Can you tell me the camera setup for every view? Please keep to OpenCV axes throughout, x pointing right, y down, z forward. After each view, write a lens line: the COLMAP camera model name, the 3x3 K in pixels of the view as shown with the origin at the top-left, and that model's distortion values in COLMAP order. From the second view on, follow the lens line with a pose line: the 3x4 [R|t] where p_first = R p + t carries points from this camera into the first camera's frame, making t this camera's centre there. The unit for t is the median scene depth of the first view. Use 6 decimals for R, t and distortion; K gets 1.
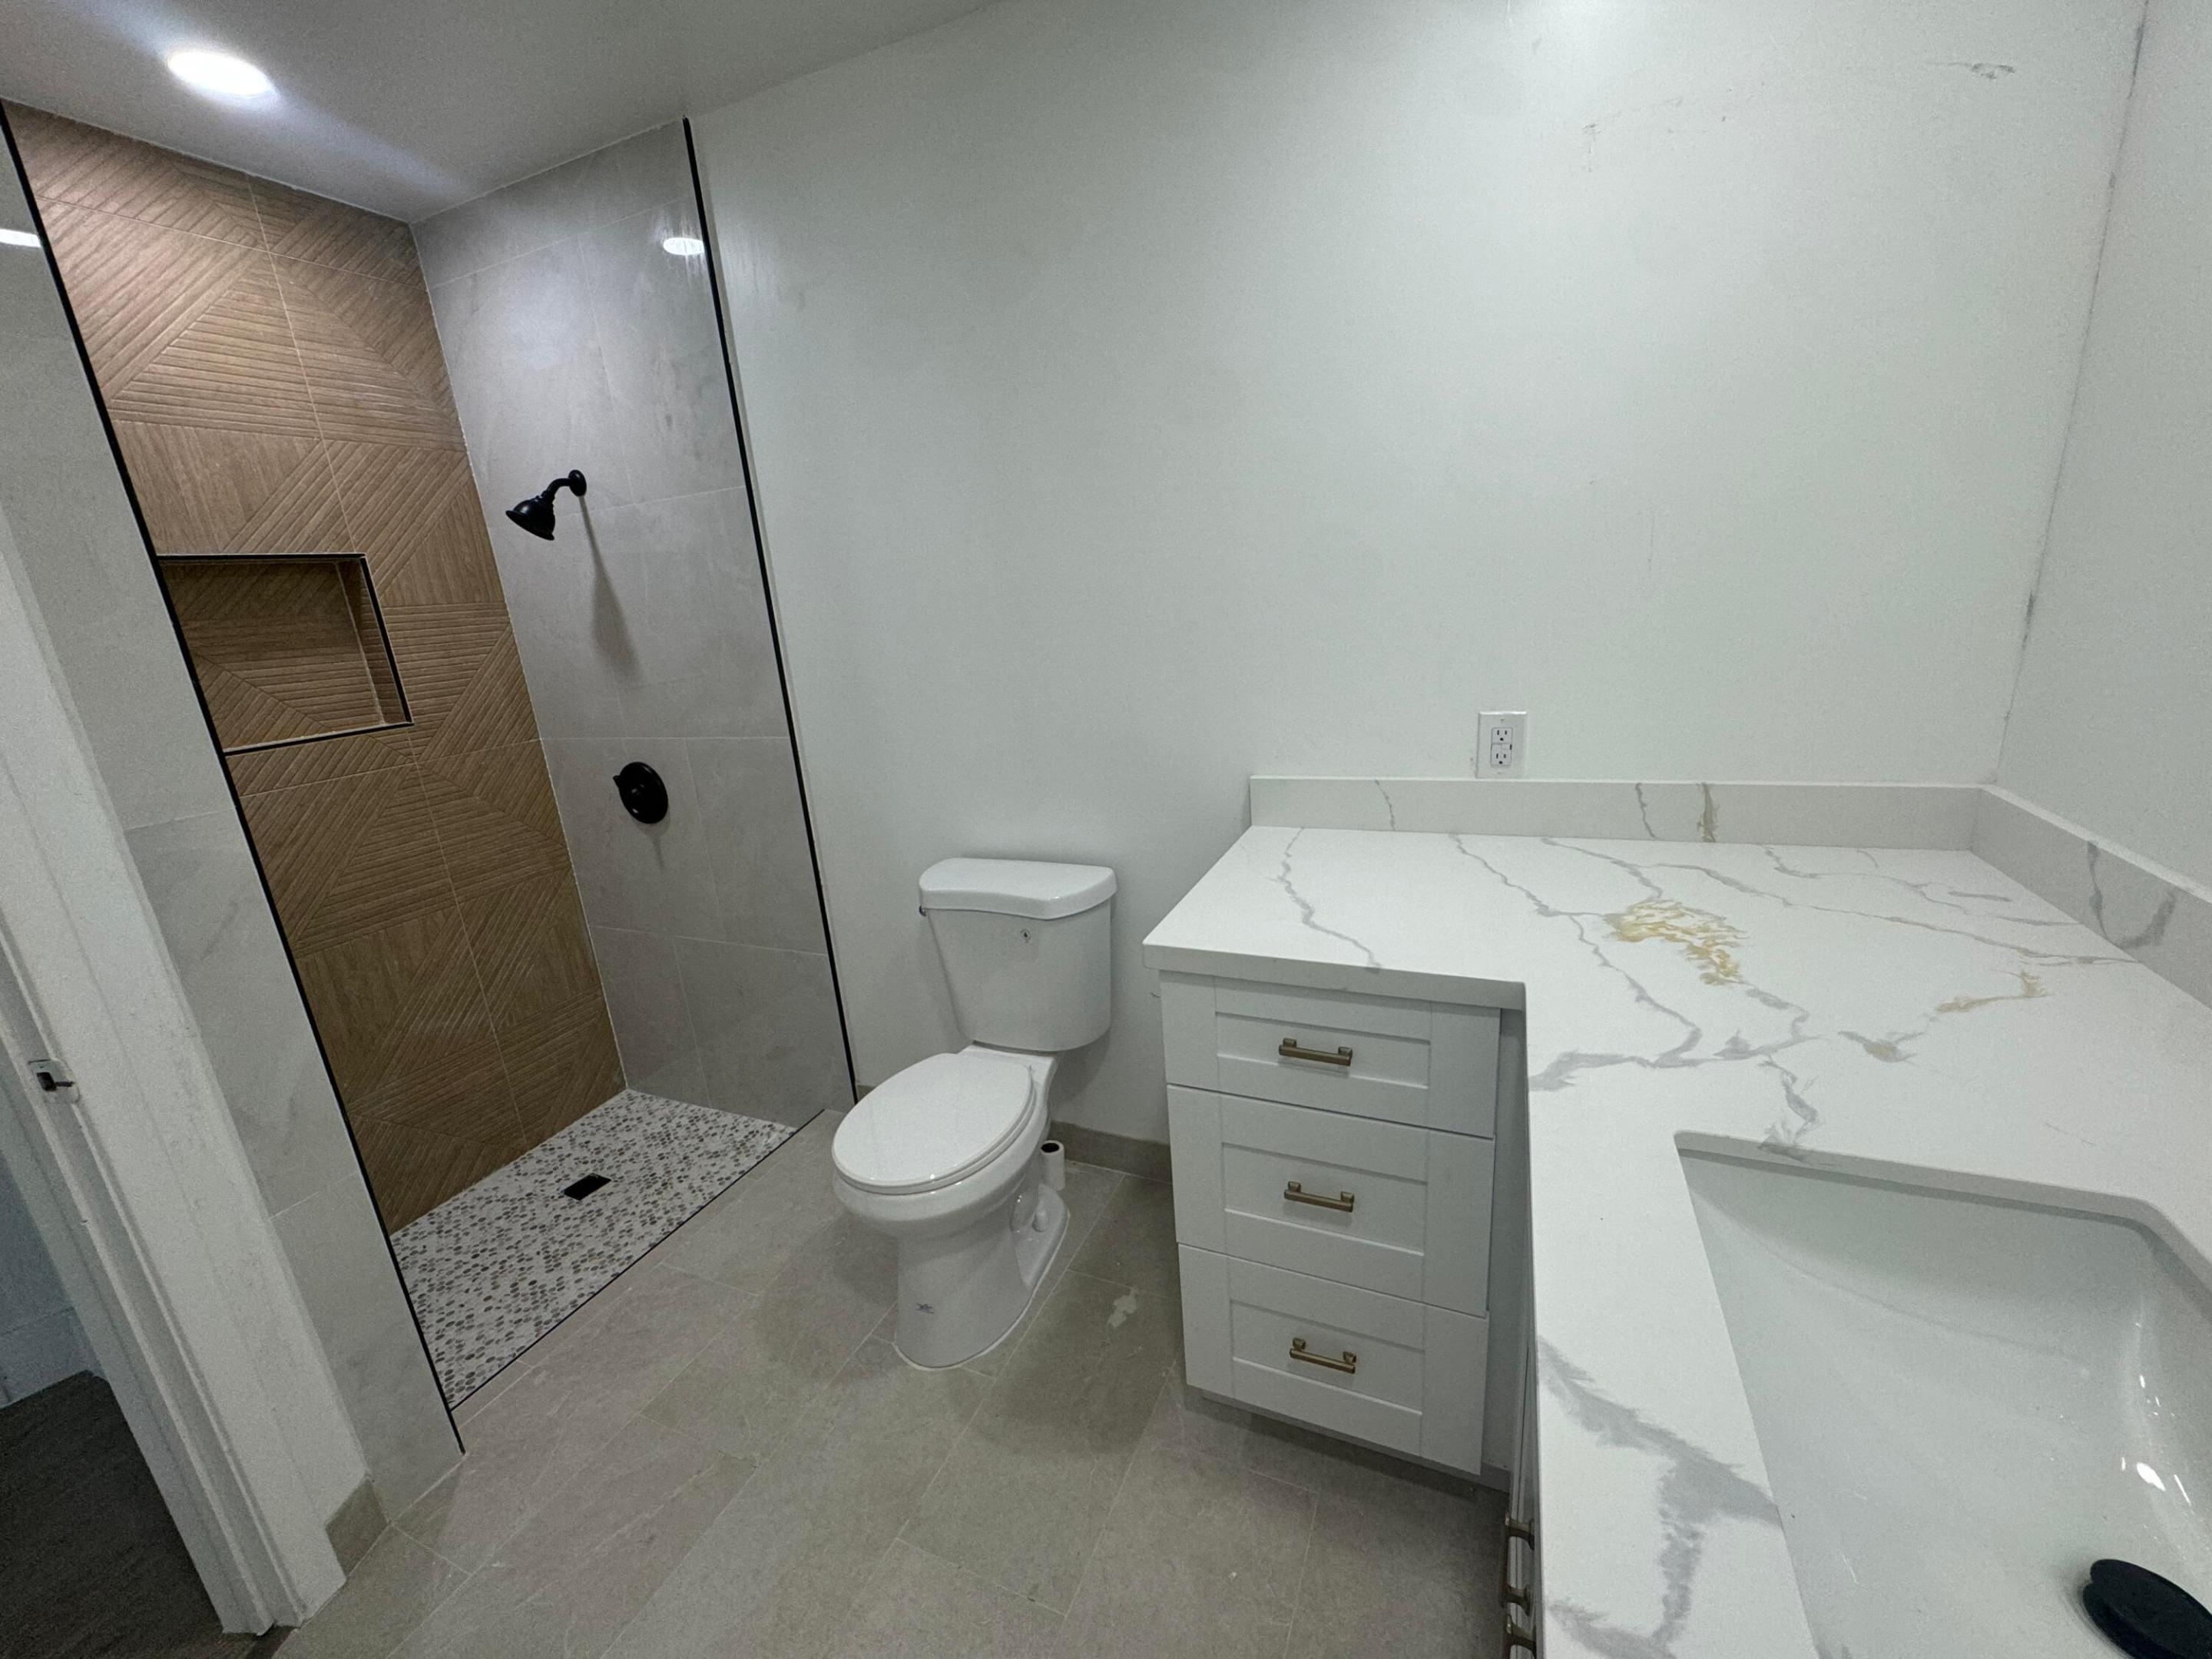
lens RADIAL K [[883.4, 0, 1106.0], [0, 883.4, 829.5], [0, 0, 1]] dist [-0.004687, 0.000818]
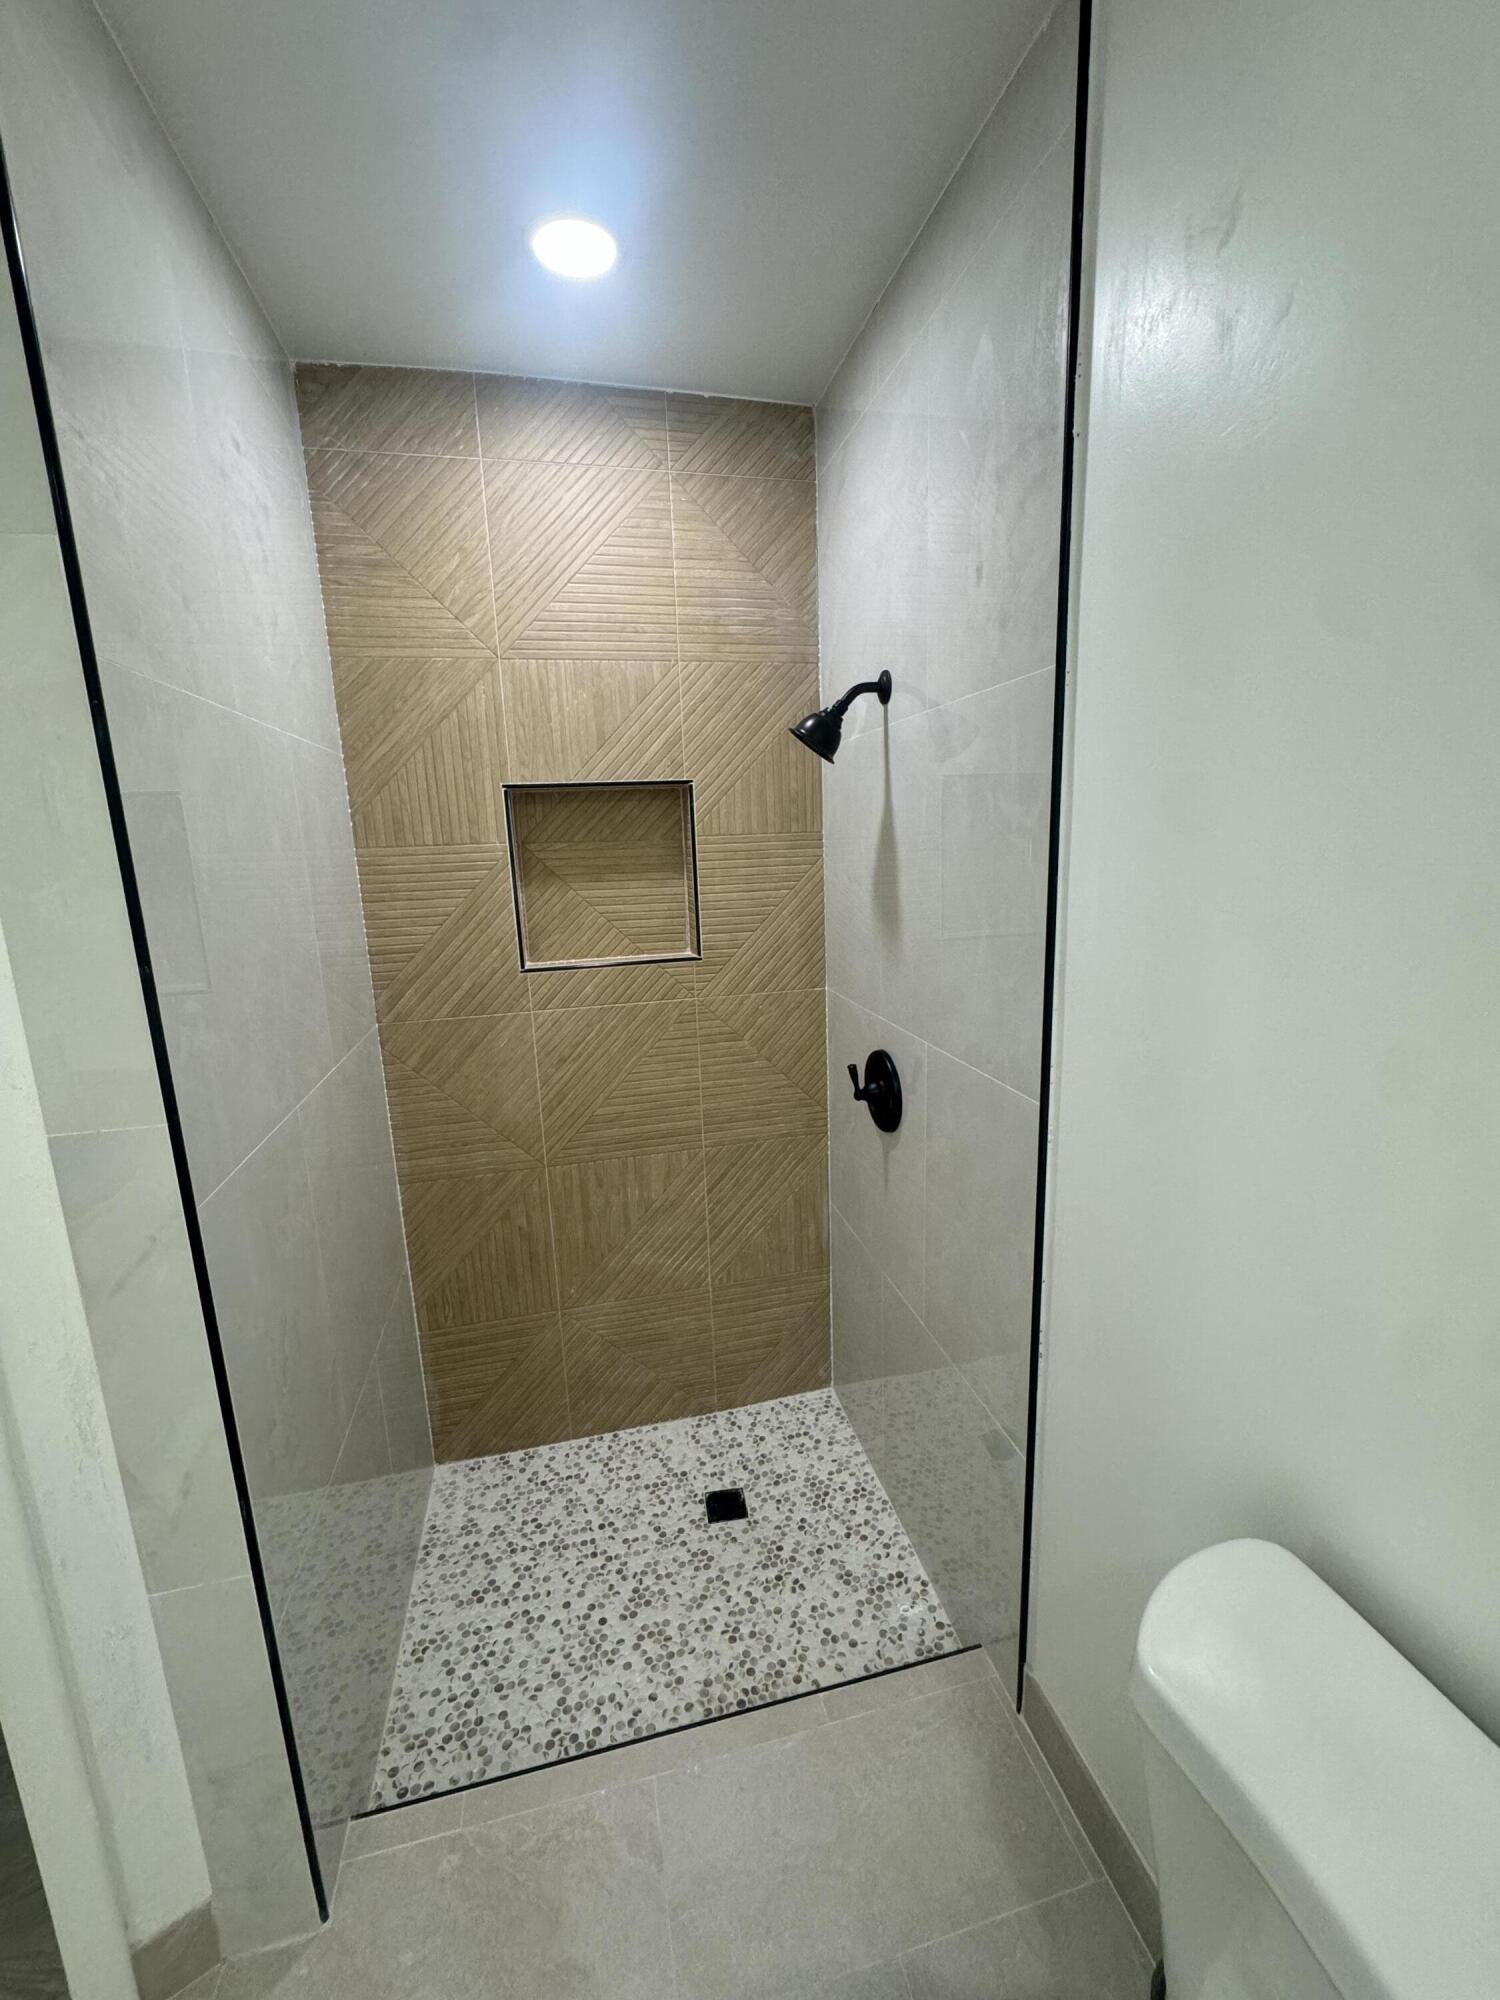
lens RADIAL K [[798.7, 0, 755.1], [0, 798.7, 998.1], [0, 0, 1]] dist [-0.004687, 0.000818]
pose [[0.603286, 0.214800, -0.768054, -0.087540], [-0.225641, 0.969670, 0.093951, -0.178630], [0.764939, 0.116626, 0.633456, 0.526021]]
